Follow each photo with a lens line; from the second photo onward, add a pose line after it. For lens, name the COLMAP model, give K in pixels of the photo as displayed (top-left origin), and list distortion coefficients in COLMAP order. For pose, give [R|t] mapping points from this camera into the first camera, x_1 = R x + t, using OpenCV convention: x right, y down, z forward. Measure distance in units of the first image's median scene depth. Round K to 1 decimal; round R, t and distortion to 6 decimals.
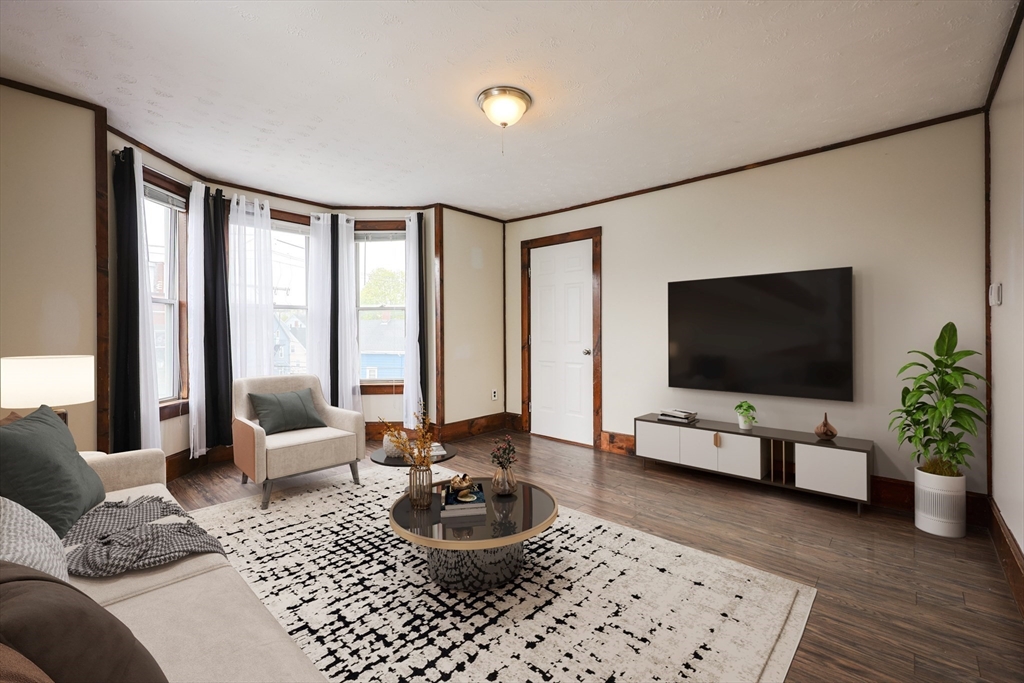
lens RADIAL K [[431.6, 0, 516.7], [0, 431.6, 338.3], [0, 0, 1]] dist [0.002505, -0.004427]
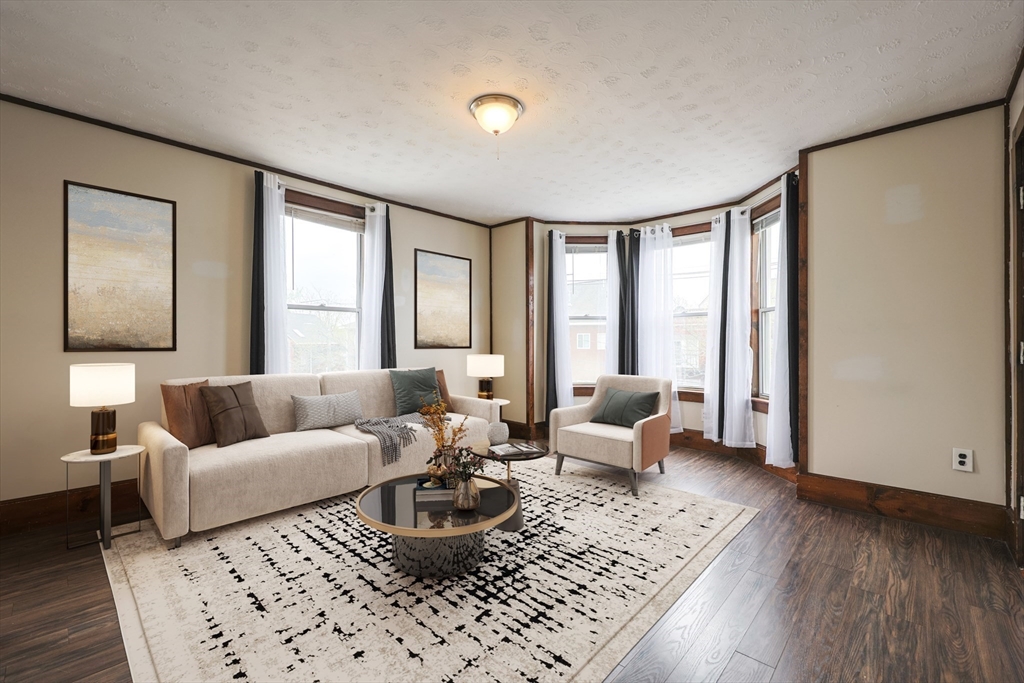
lens RADIAL K [[431.6, 0, 516.7], [0, 431.6, 338.3], [0, 0, 1]] dist [0.002505, -0.004427]
pose [[-0.012221, -0.007476, -0.999897, 0.958761], [-0.016600, 0.999836, -0.007273, -0.008121], [0.999788, 0.016510, -0.012343, 1.128373]]
